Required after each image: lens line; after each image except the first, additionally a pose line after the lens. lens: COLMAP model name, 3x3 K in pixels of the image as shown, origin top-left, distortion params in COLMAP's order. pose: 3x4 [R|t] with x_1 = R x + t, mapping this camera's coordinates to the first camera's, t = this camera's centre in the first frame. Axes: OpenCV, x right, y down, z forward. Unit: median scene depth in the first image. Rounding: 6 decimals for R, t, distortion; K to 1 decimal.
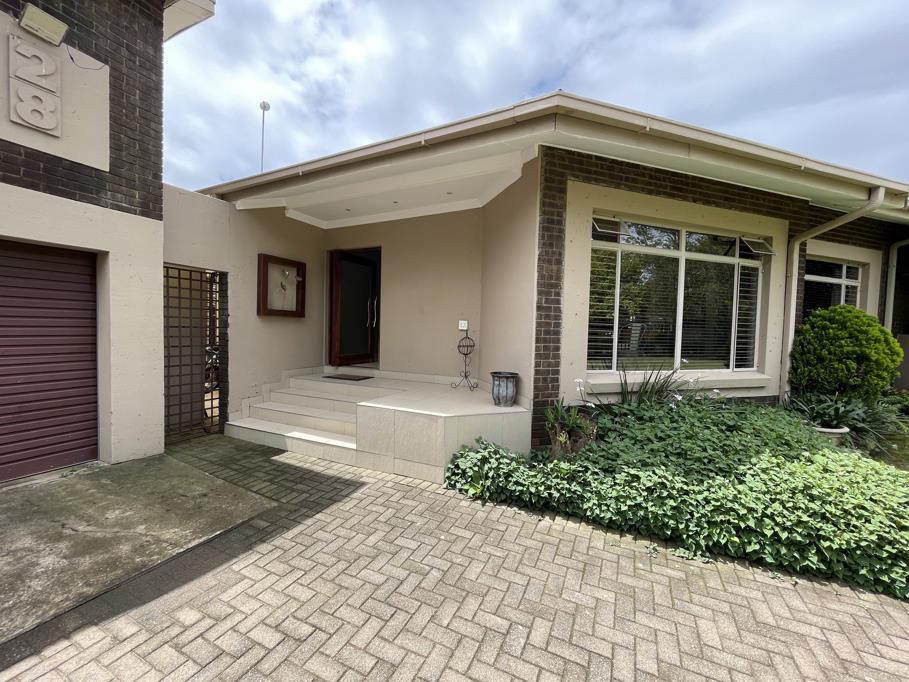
lens RADIAL K [[362.6, 0, 454.5], [0, 362.6, 341.0], [0, 0, 1]] dist [-0.001900, -0.000393]
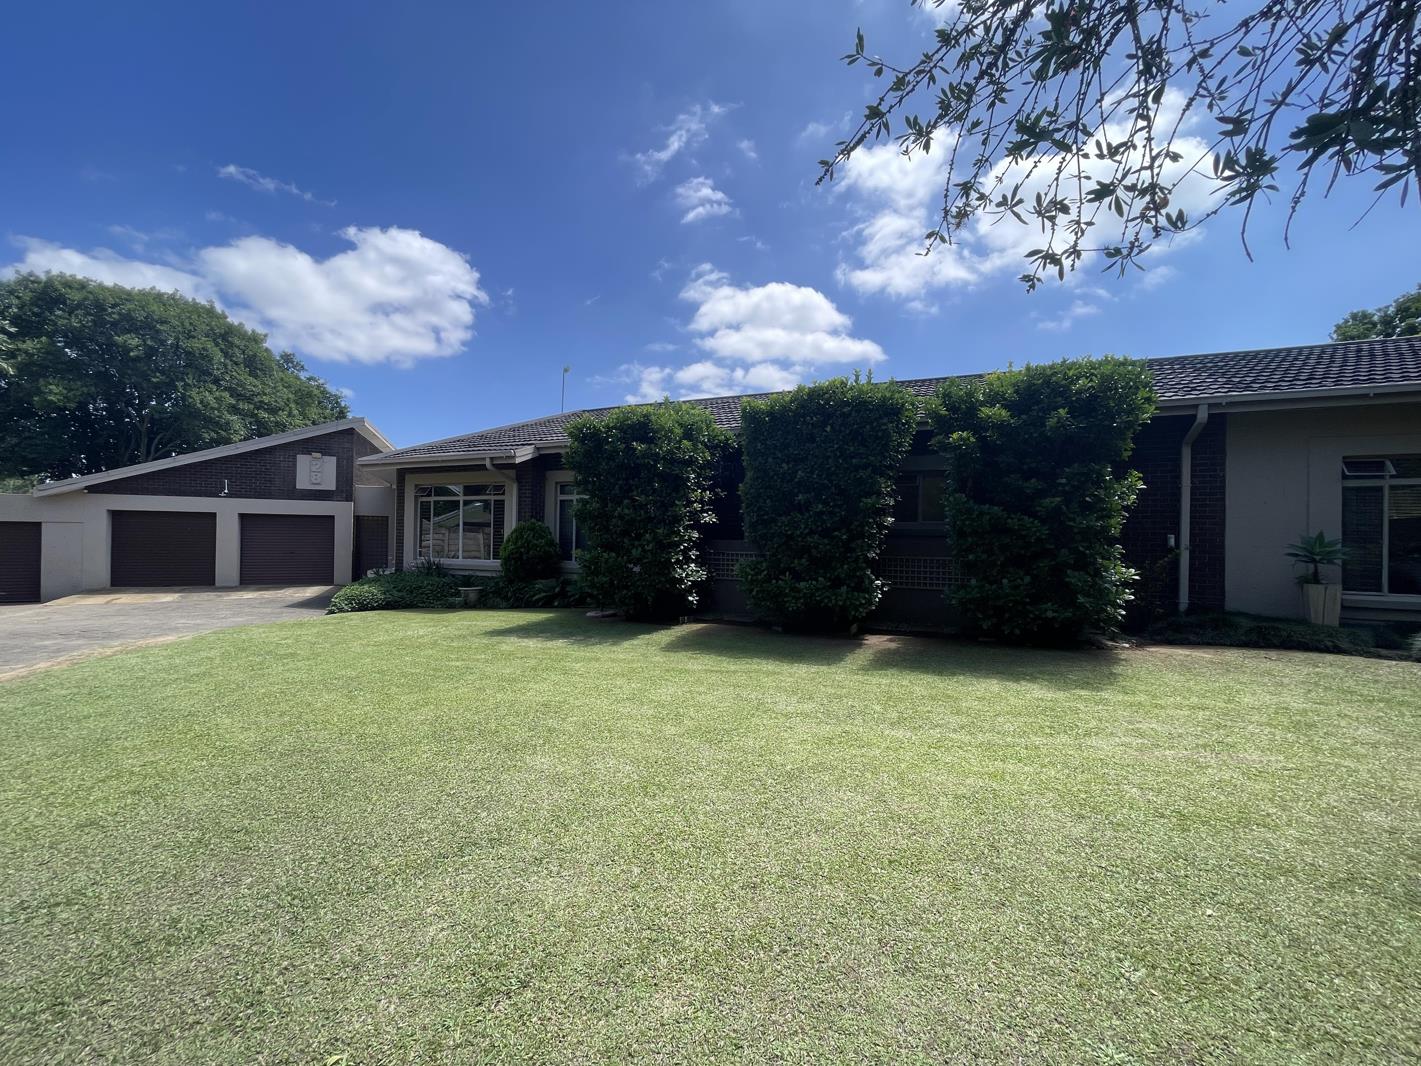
lens RADIAL K [[566.9, 0, 710.5], [0, 566.9, 533.0], [0, 0, 1]] dist [-0.001900, -0.000393]
pose [[0.716997, -0.013731, -0.696941, 4.291049], [-0.027374, 0.998480, -0.047834, 0.043165], [0.696538, 0.053374, 0.715532, -0.187816]]
